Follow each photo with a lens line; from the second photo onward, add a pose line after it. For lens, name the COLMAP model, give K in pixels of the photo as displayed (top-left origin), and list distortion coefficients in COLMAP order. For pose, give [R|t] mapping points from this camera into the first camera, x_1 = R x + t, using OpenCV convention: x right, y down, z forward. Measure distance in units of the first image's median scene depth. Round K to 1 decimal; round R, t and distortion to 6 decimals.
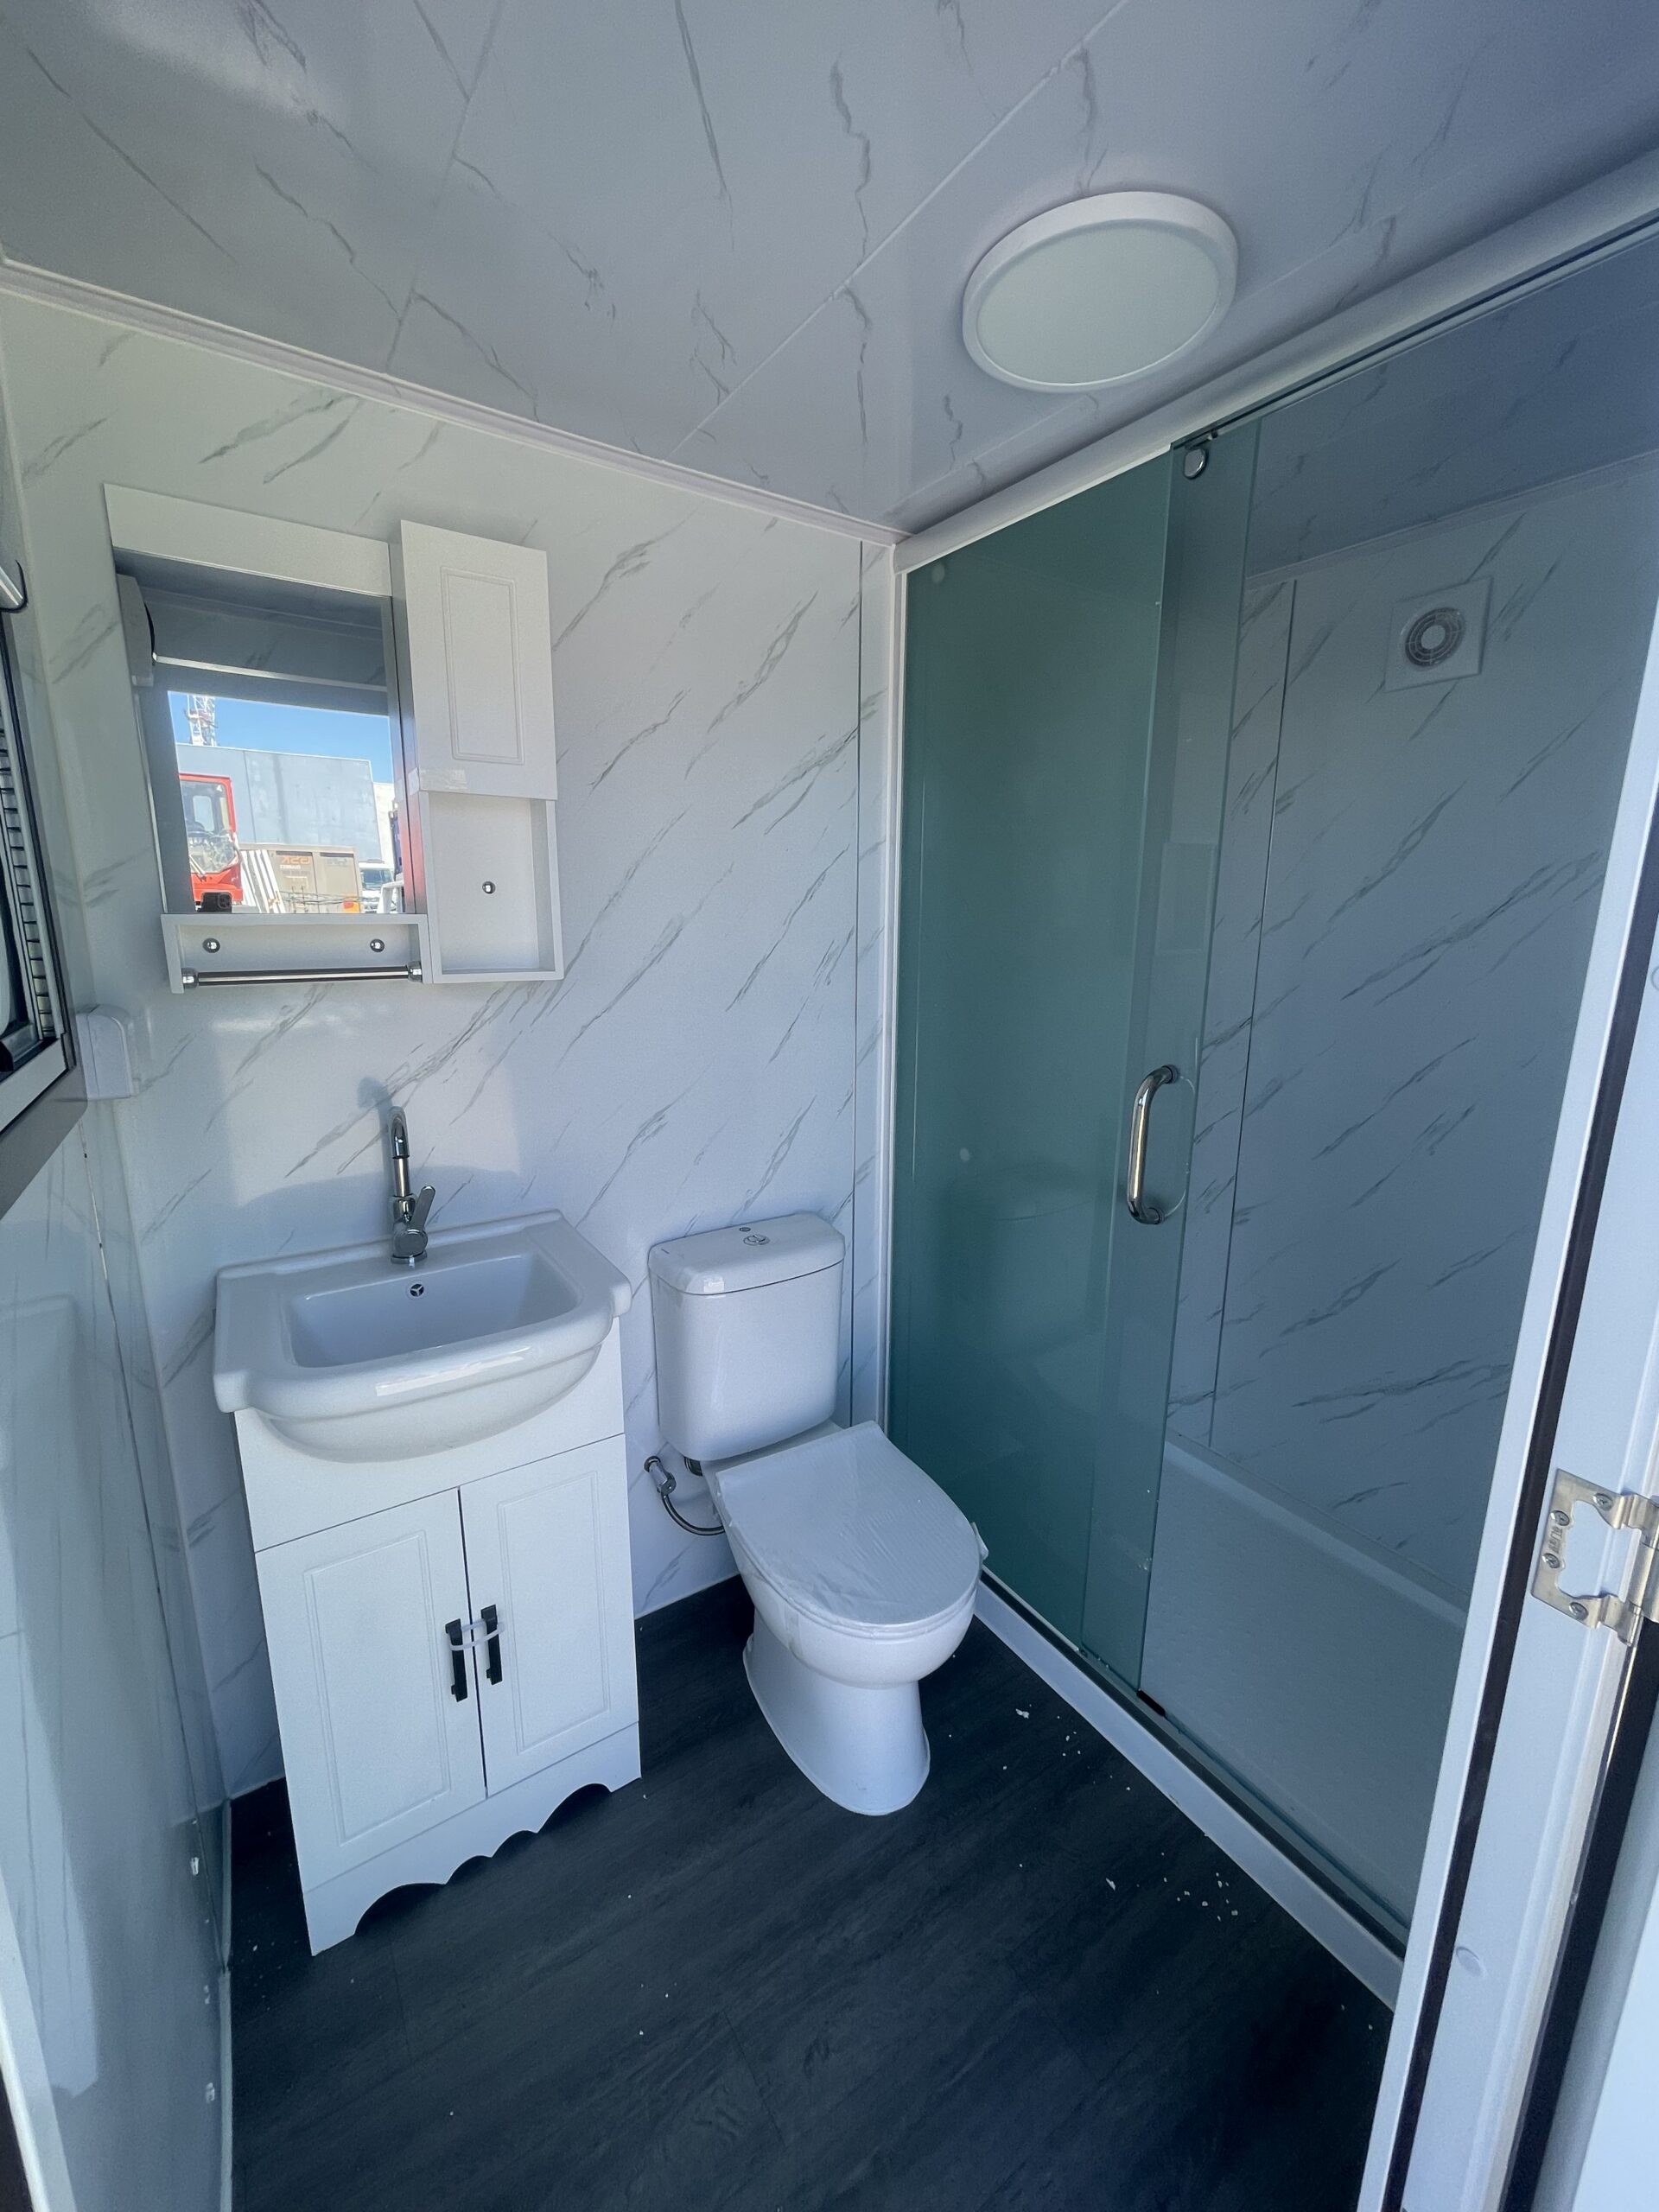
lens RADIAL K [[896.1, 0, 832.5], [0, 896.1, 1094.7], [0, 0, 1]] dist [-0.003580, 0.003144]
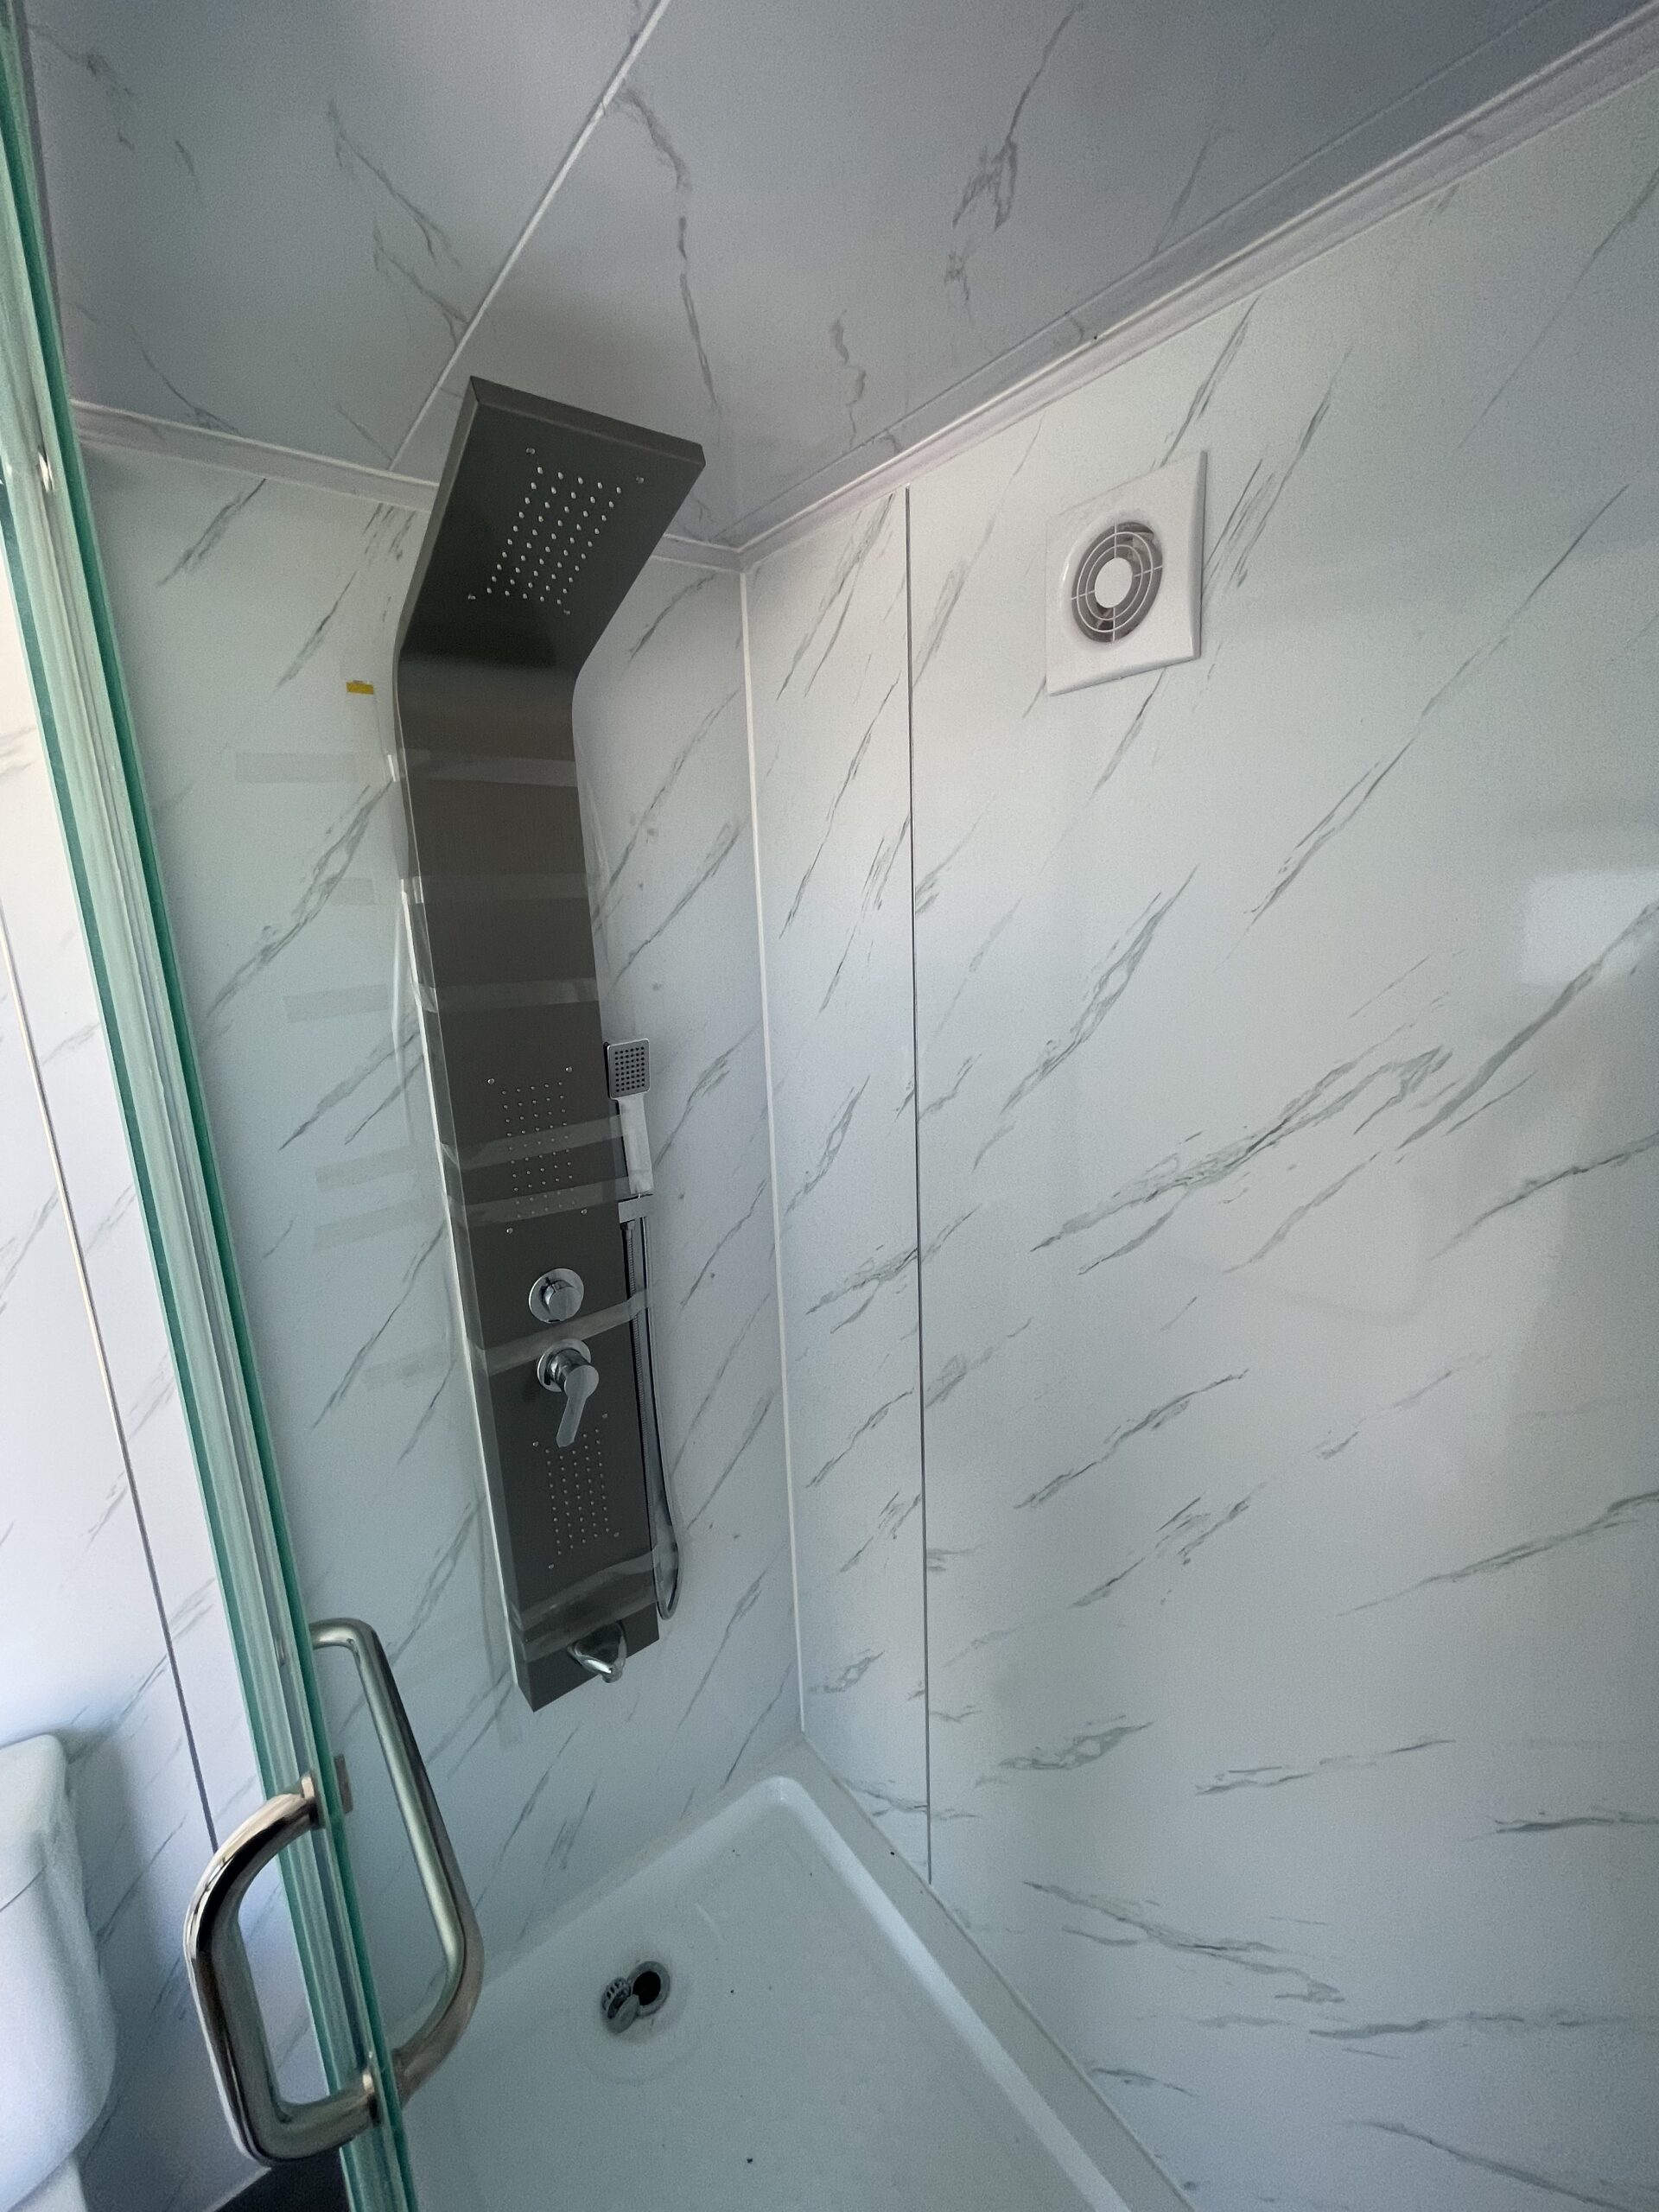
lens RADIAL K [[896.1, 0, 833.0], [0, 896.1, 1091.9], [0, 0, 1]] dist [-0.003580, 0.003144]
pose [[0.996740, -0.054747, 0.059271, 0.488237], [0.053926, 0.998427, 0.015354, -0.256709], [-0.060019, -0.012108, 0.998124, 0.532675]]
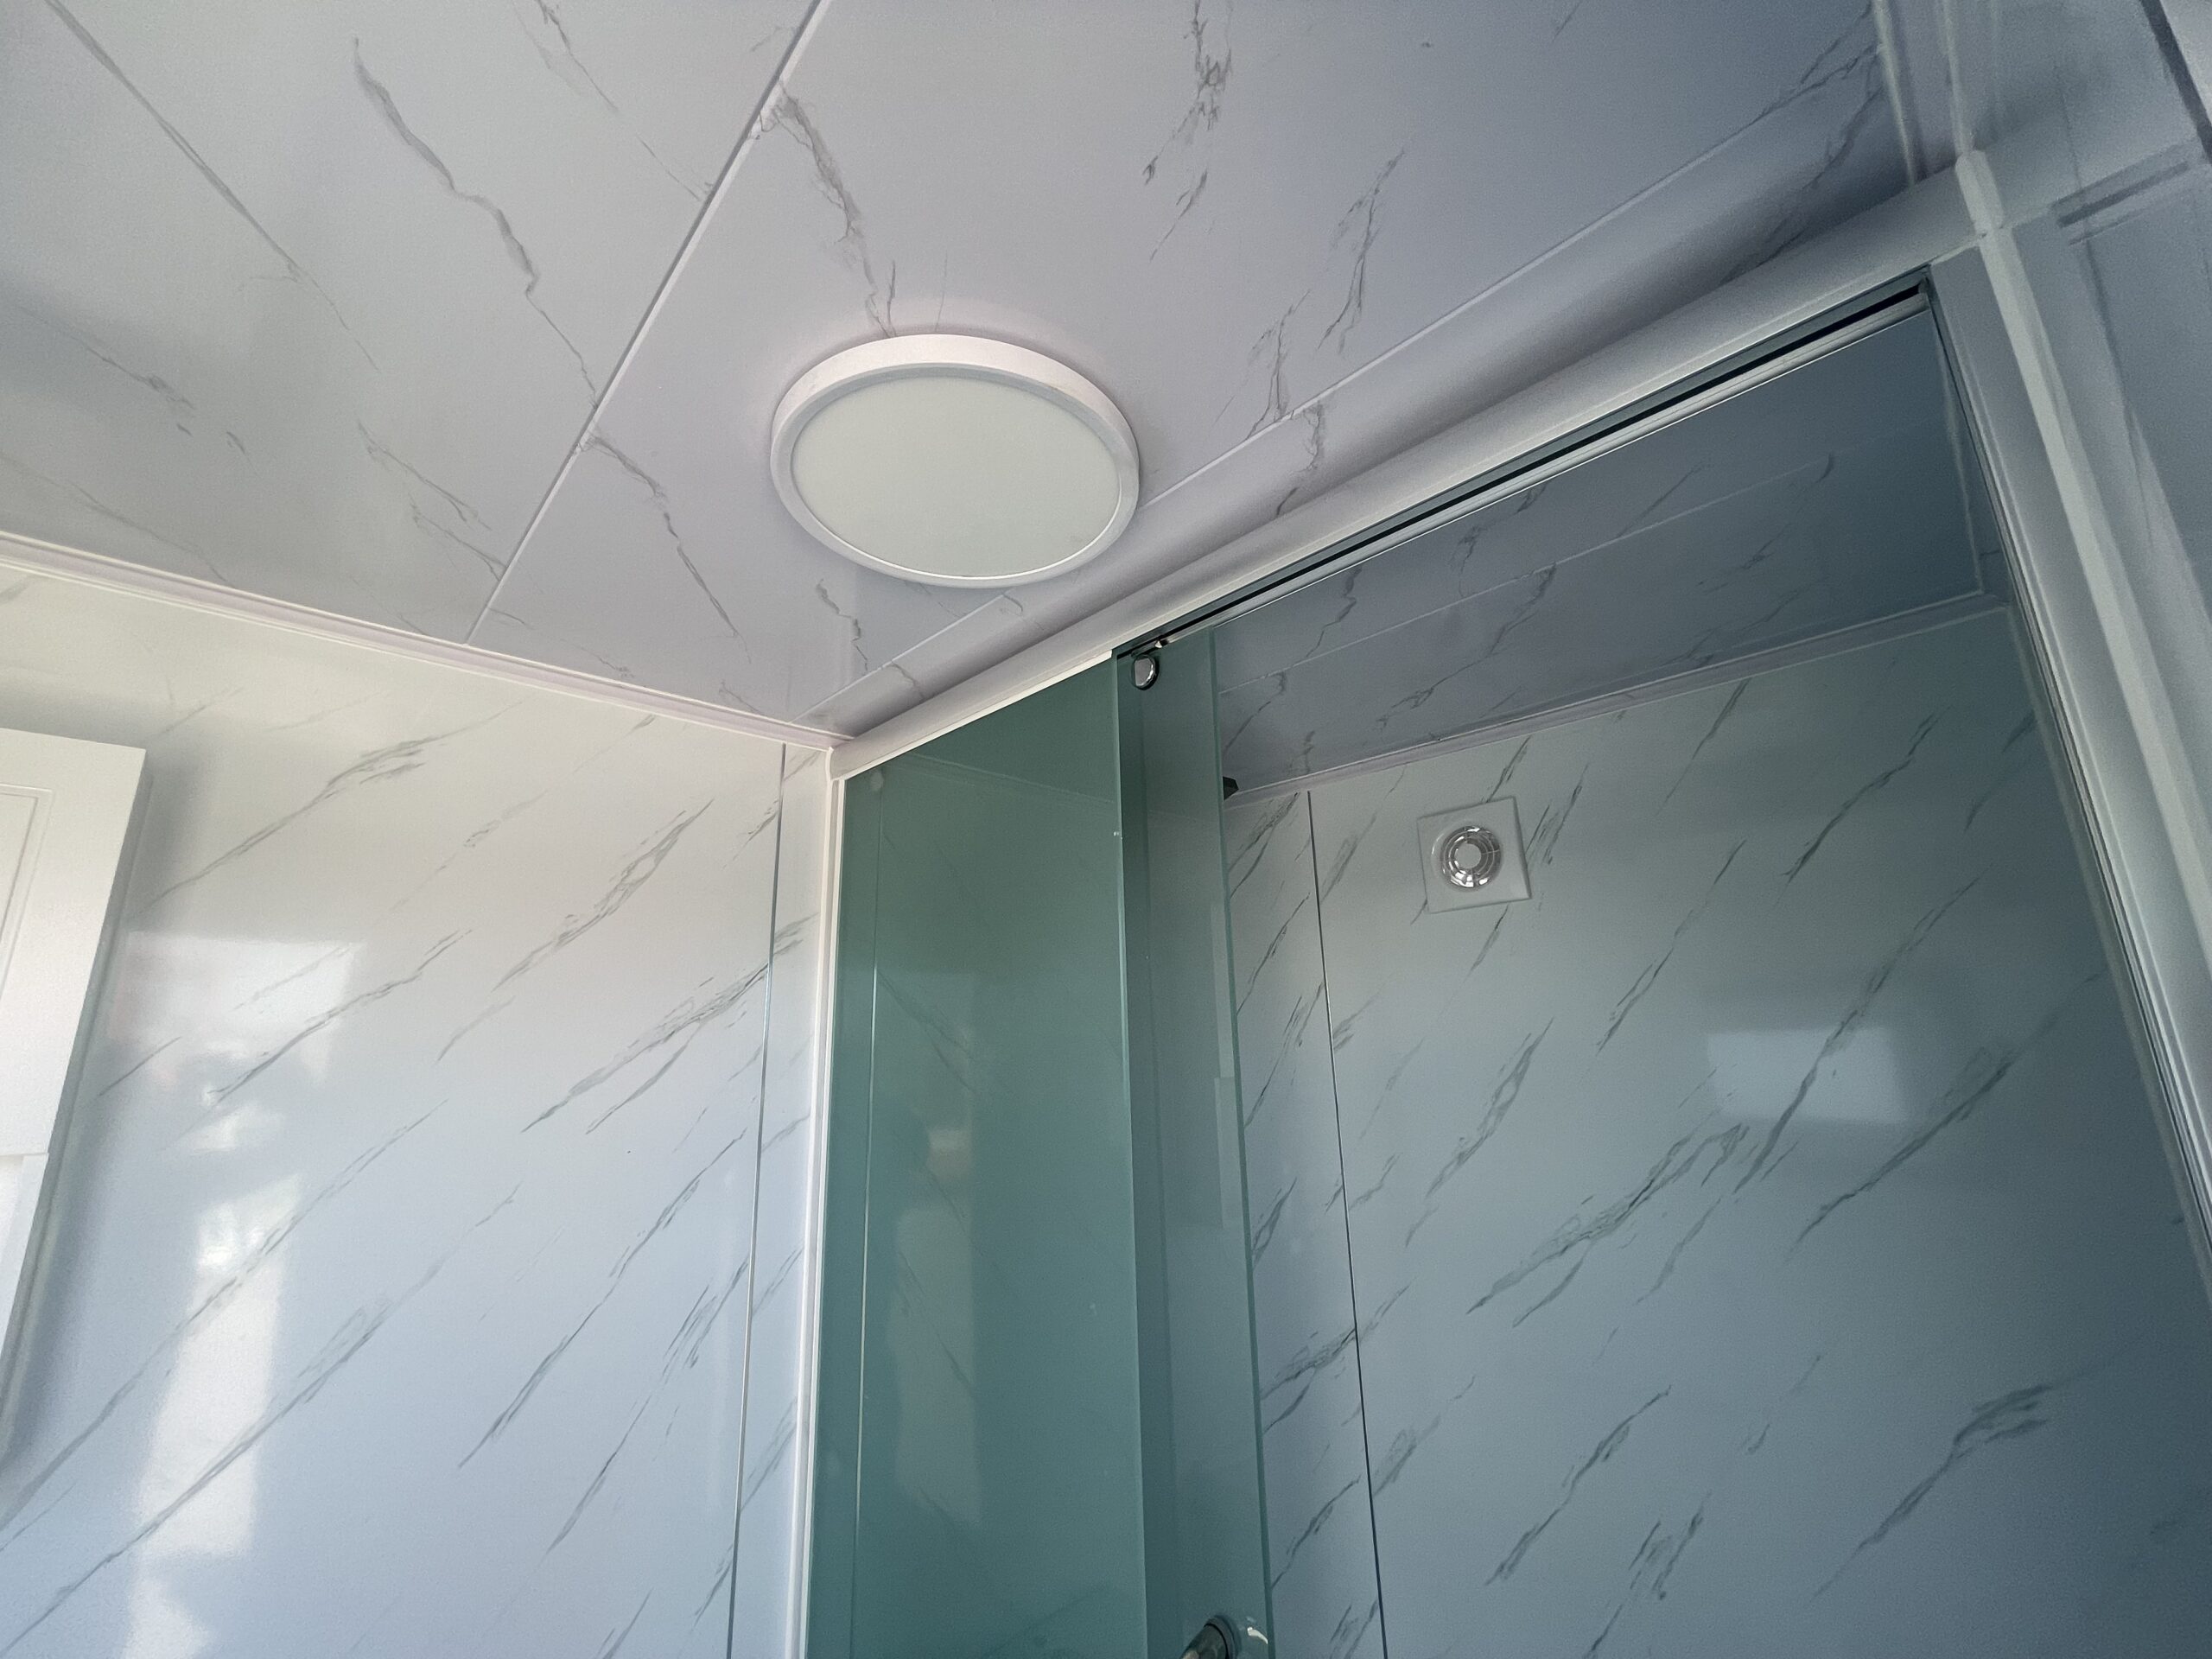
lens RADIAL K [[896.1, 0, 1093.3], [0, 896.1, 833.1], [0, 0, 1]] dist [-0.003580, 0.003144]
pose [[0.986046, 0.008694, 0.166243, 0.179077], [0.063906, 0.902349, -0.426242, -0.194340], [-0.153715, 0.430918, 0.889203, 0.291101]]
